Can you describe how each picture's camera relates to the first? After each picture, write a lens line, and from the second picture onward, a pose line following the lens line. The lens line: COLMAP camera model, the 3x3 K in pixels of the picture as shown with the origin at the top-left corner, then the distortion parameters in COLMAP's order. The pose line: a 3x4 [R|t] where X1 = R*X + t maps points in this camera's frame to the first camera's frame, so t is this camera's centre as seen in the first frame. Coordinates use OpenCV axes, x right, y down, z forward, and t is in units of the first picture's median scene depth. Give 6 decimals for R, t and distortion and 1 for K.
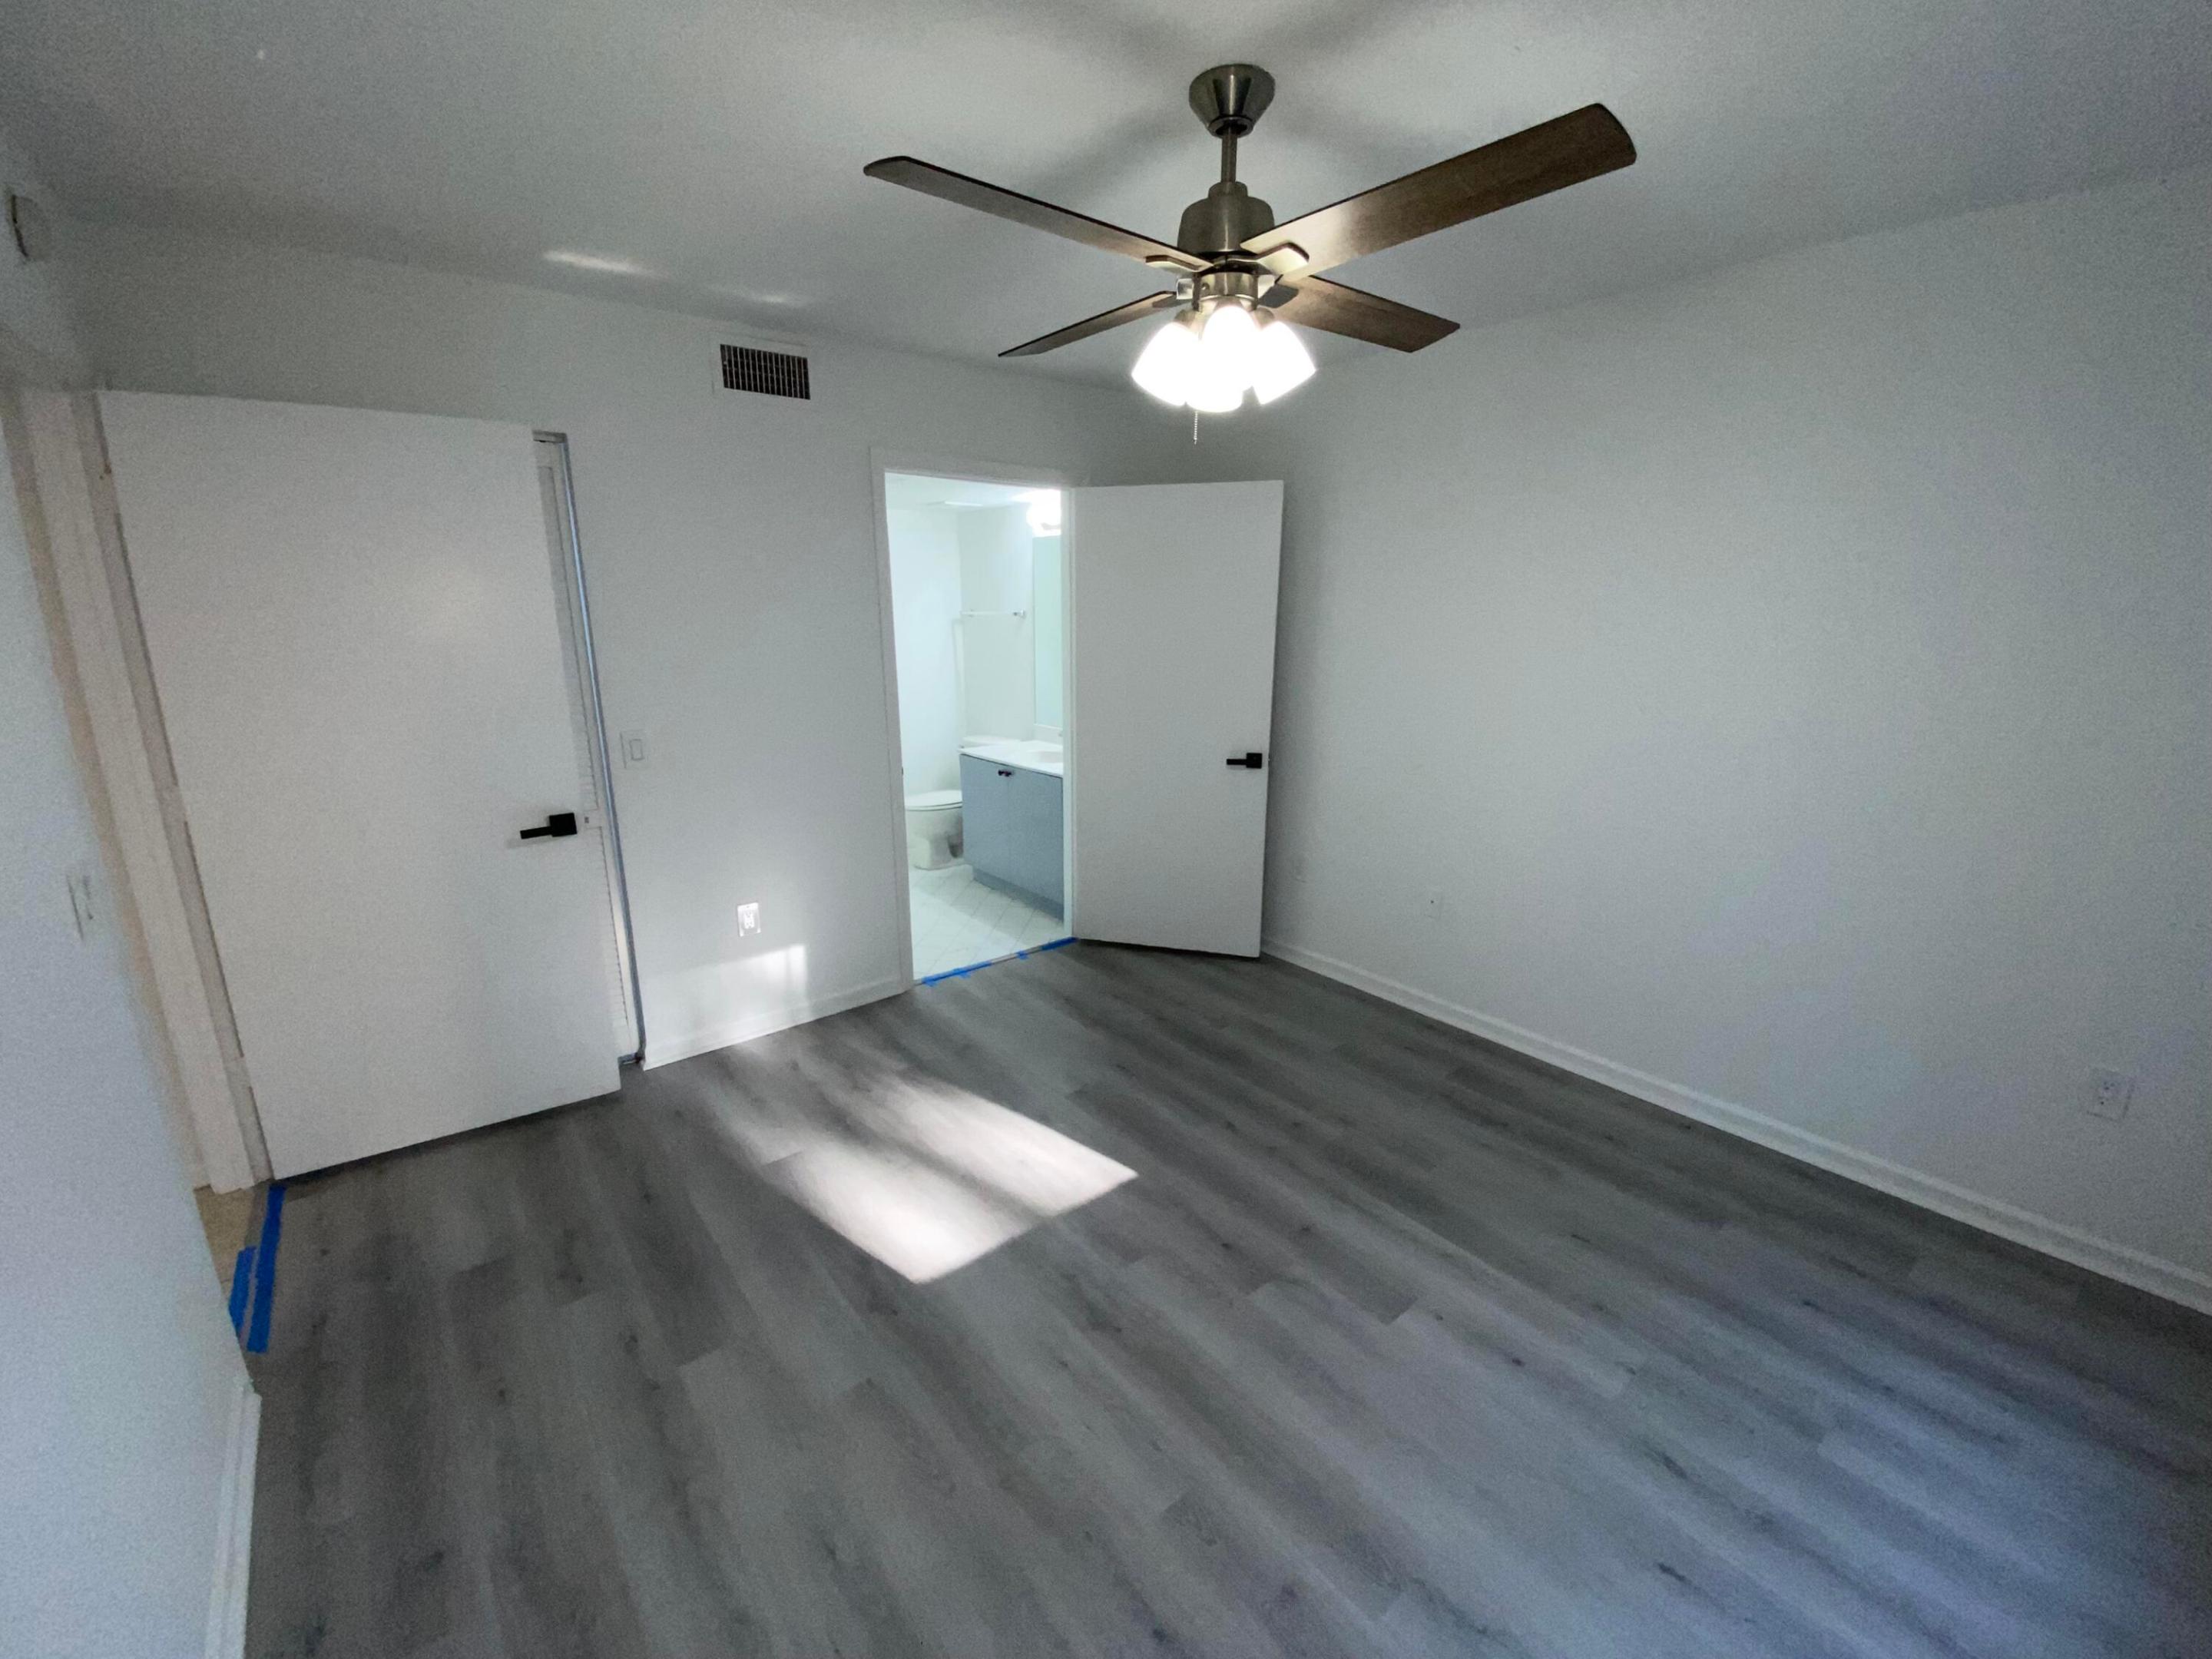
lens RADIAL K [[897.4, 0, 1104.3], [0, 897.4, 817.0], [0, 0, 1]] dist [0.036464, -0.025873]
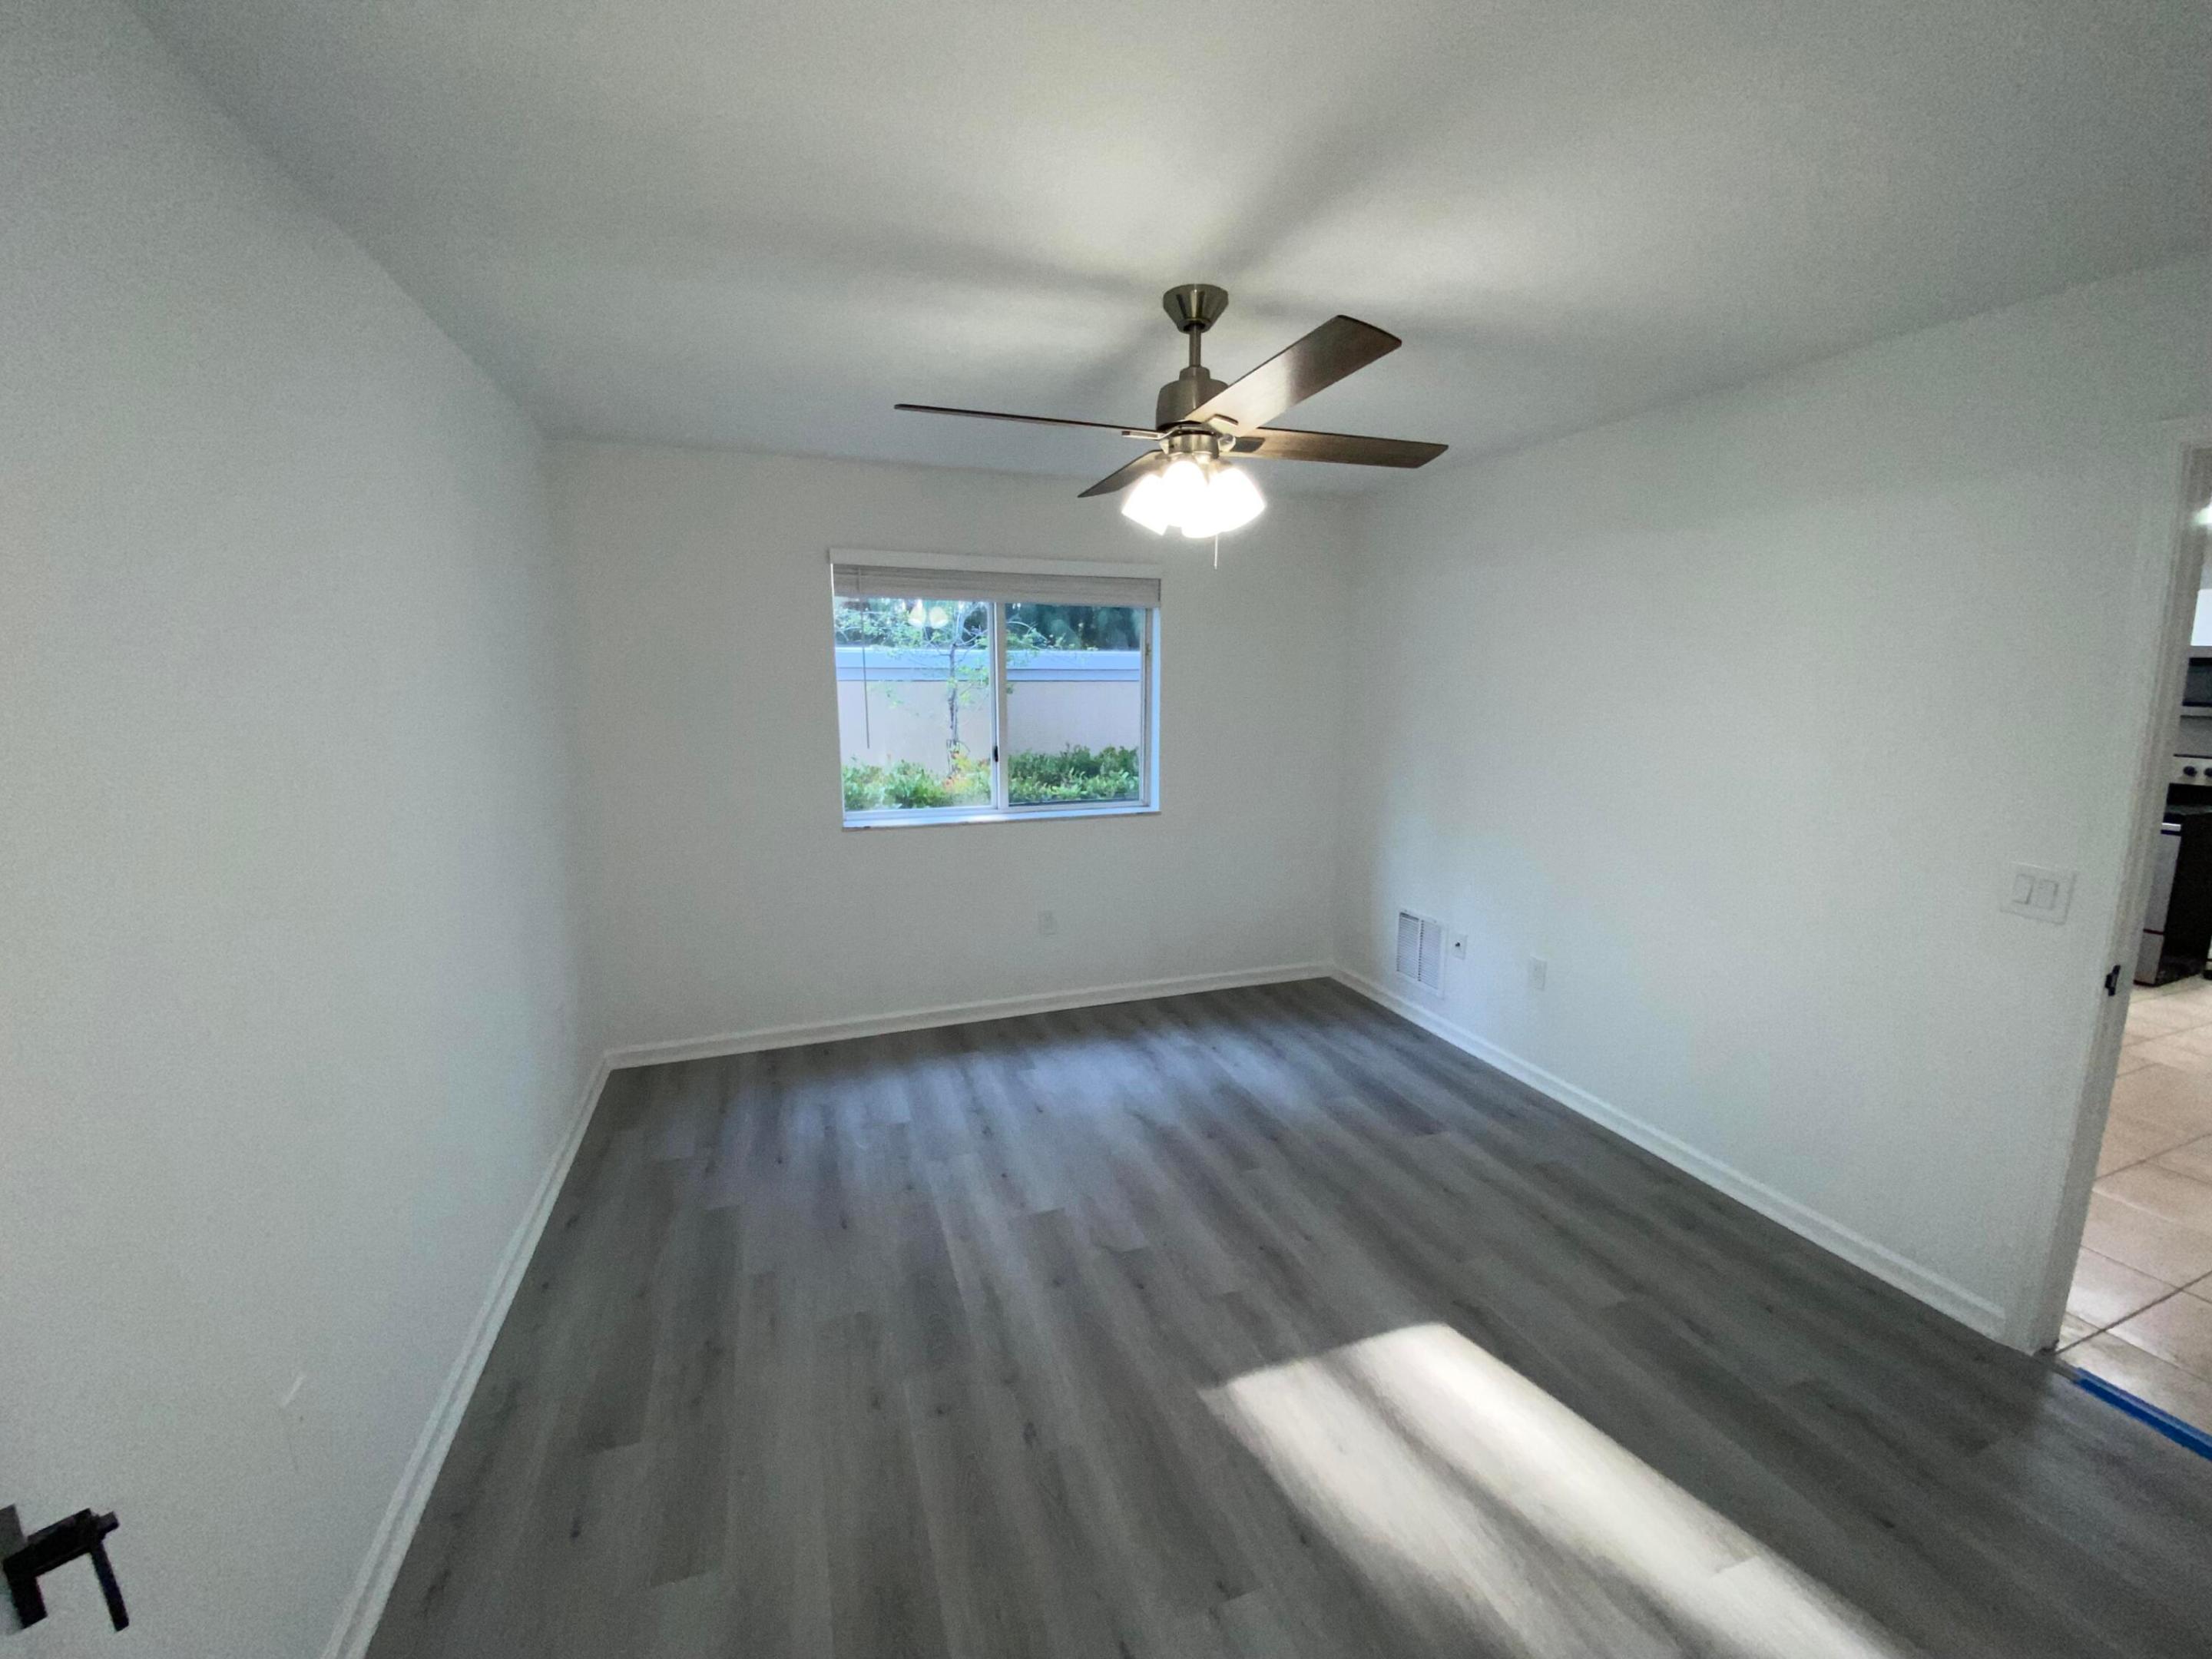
lens RADIAL K [[897.4, 0, 1104.3], [0, 897.4, 817.0], [0, 0, 1]] dist [0.036464, -0.025873]
pose [[-0.943691, -0.050577, 0.326940, -0.145769], [0.076235, 0.928404, 0.363668, -0.429683], [-0.321926, 0.368115, -0.872270, 1.779521]]
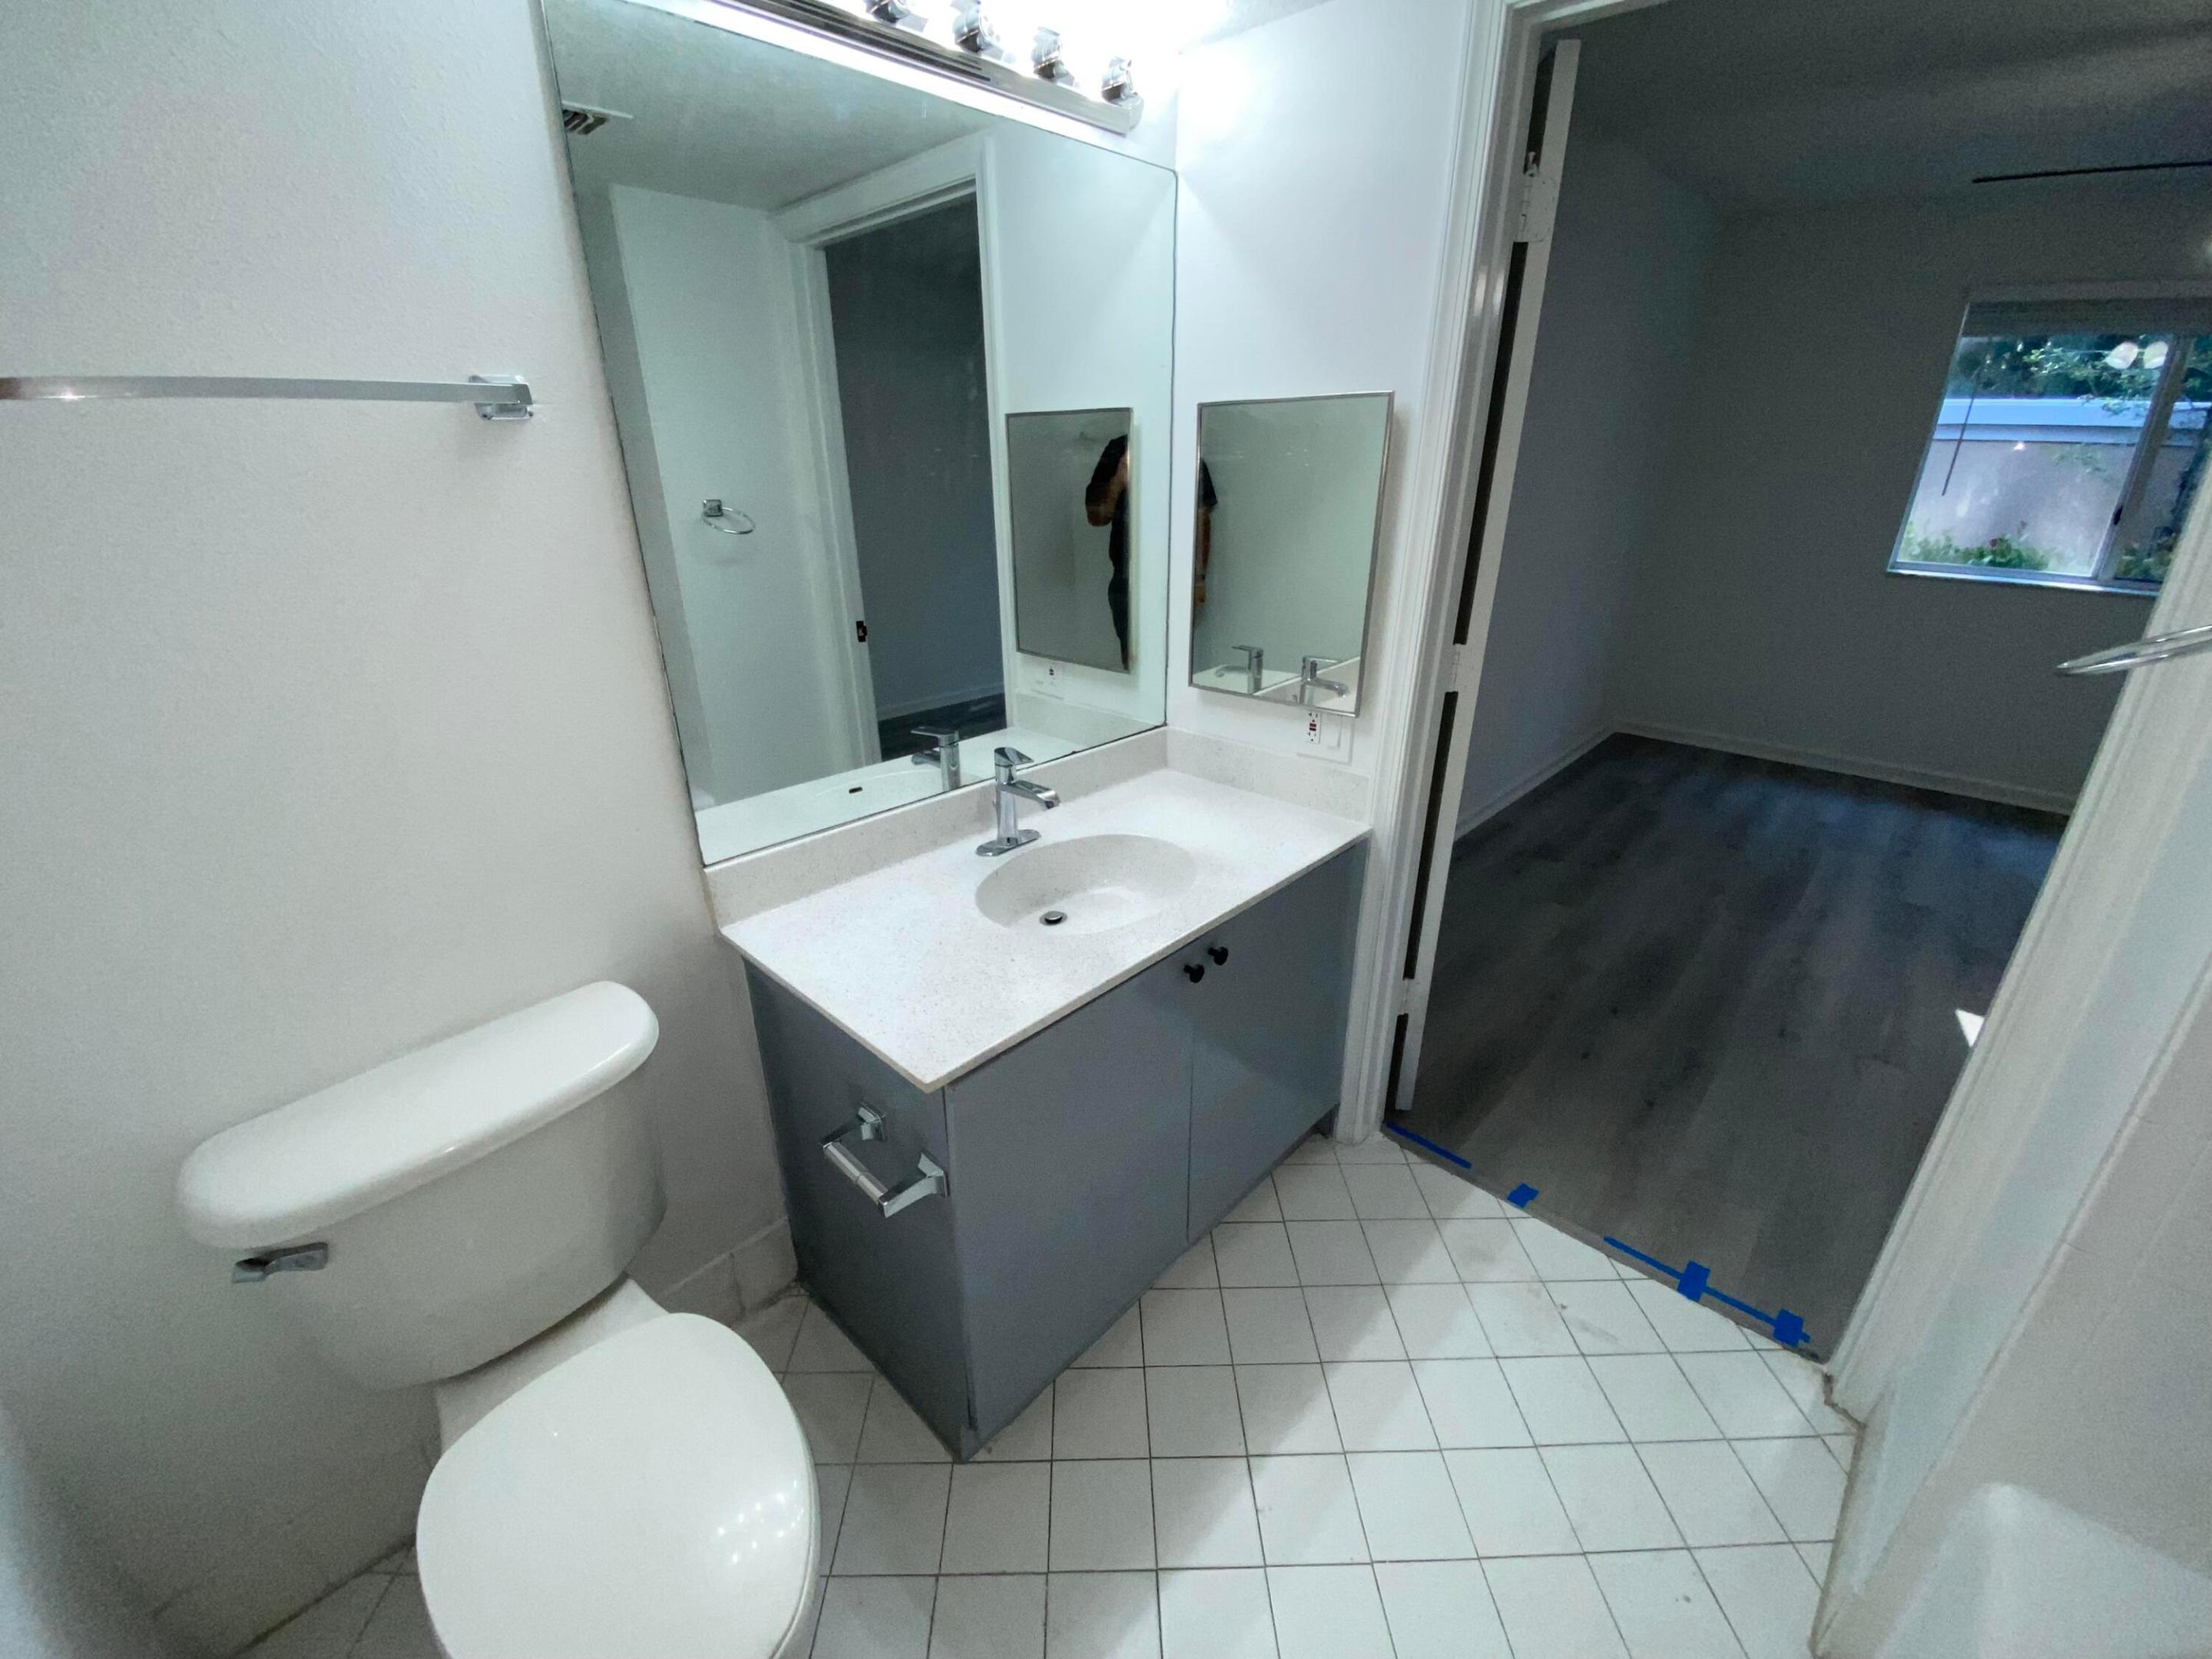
lens RADIAL K [[897.4, 0, 1104.3], [0, 897.4, 817.0], [0, 0, 1]] dist [0.036464, -0.025873]
pose [[-0.140965, -0.377393, 0.915261, -0.780966], [0.226663, 0.887634, 0.400911, -0.485564], [-0.963718, 0.263970, -0.039584, 2.194393]]
